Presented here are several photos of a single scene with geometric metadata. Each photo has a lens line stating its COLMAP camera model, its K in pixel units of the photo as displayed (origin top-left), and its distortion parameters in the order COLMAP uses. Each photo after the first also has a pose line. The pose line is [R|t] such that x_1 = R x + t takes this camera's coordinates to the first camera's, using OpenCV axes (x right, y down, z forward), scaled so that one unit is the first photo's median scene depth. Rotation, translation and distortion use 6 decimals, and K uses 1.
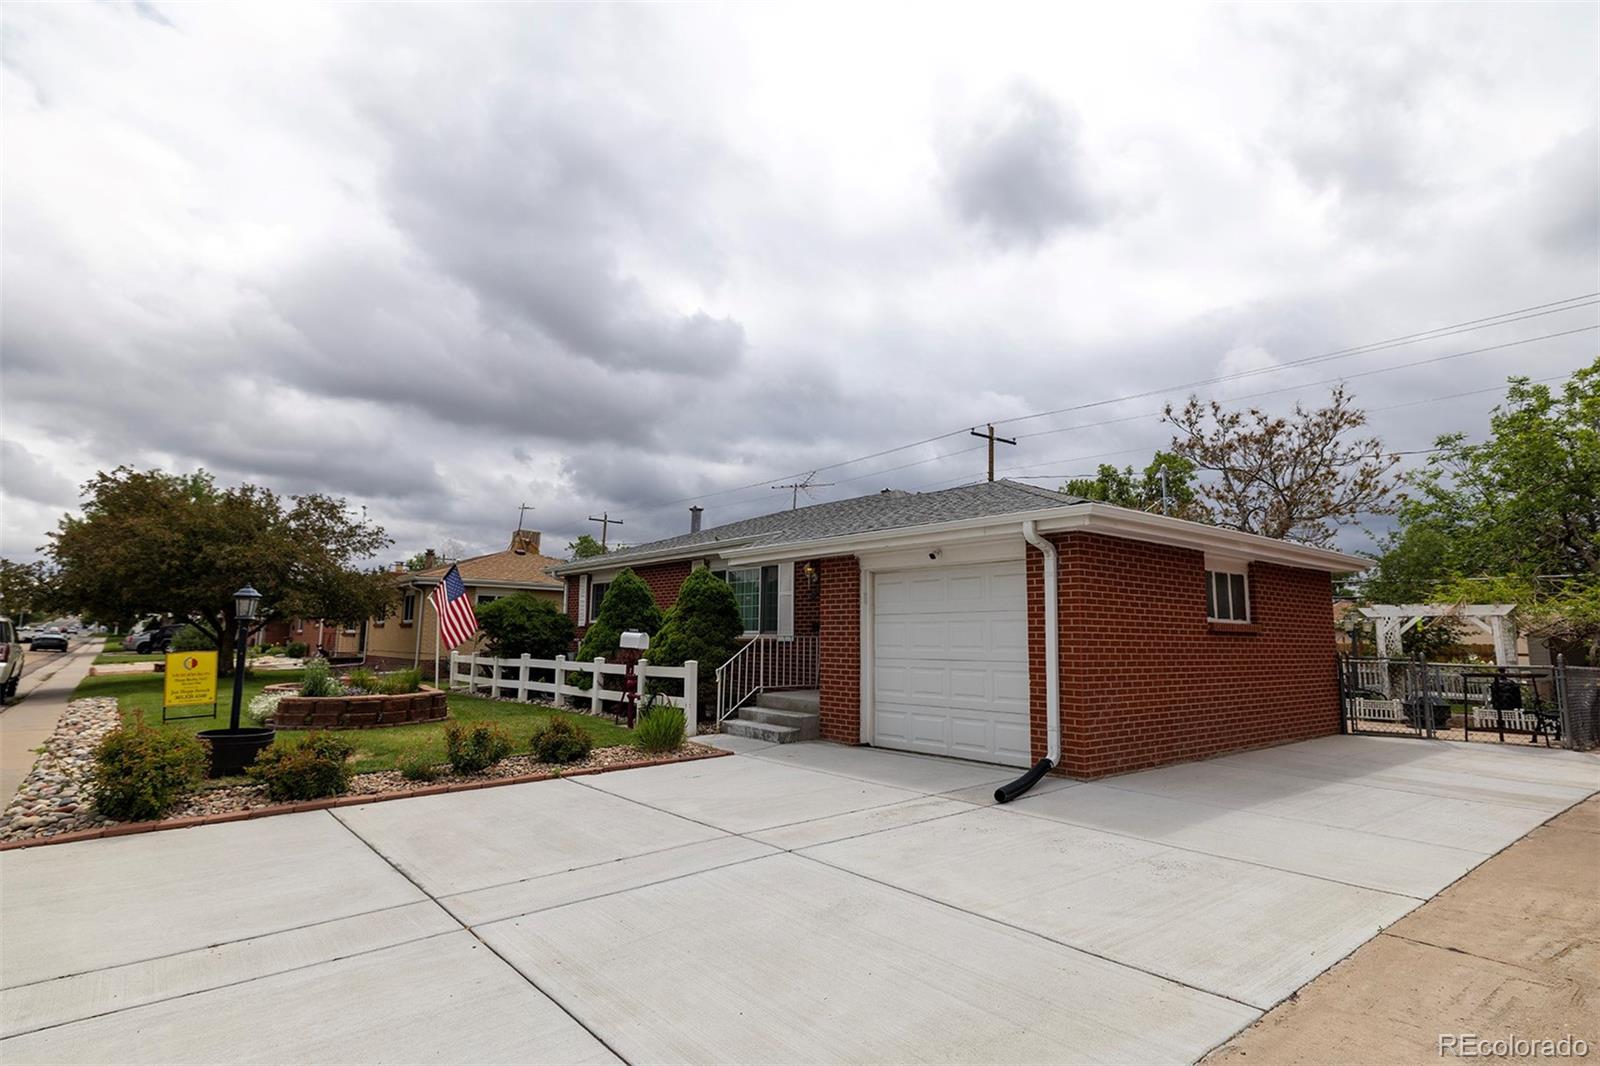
lens RADIAL K [[822.7, 0, 799.7], [0, 822.7, 528.4], [0, 0, 1]] dist [0.001690, 0.000460]
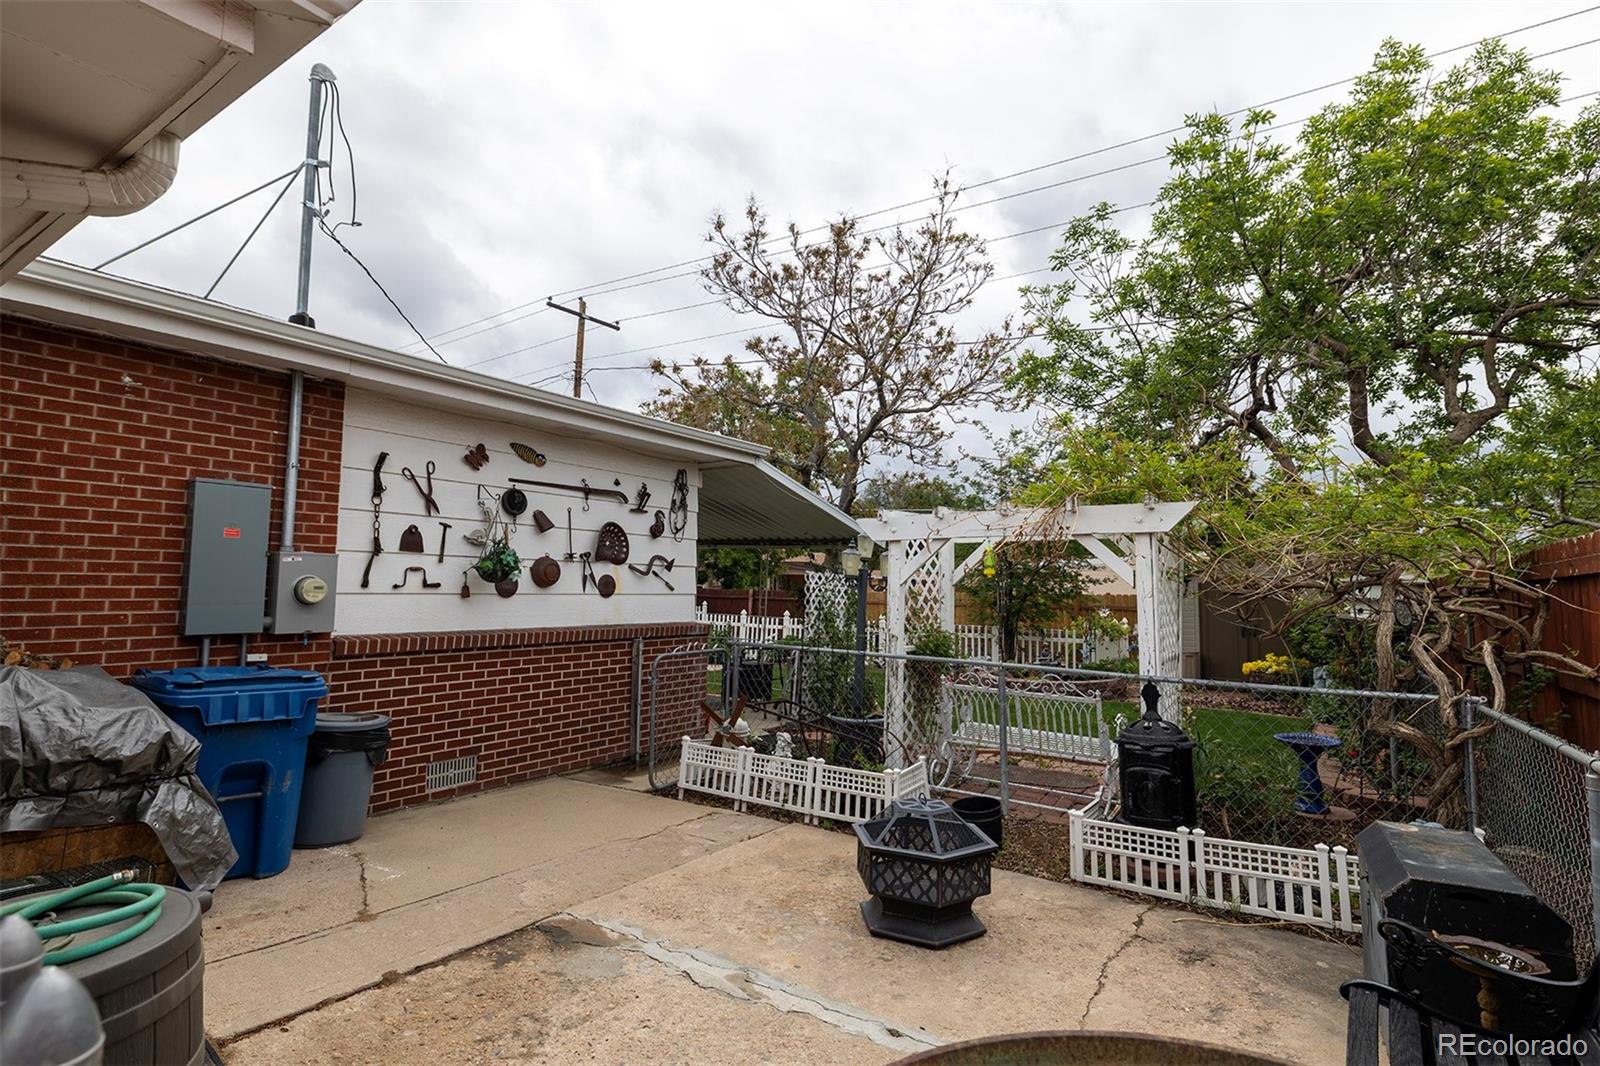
lens RADIAL K [[775.9, 0, 799.5], [0, 775.9, 529.5], [0, 0, 1]] dist [0.001092, 0.000053]
pose [[0.956482, 0.019534, 0.291136, 0.395457], [-0.038623, 0.997453, 0.059966, 0.057986], [-0.289223, -0.068601, 0.954800, 0.472579]]
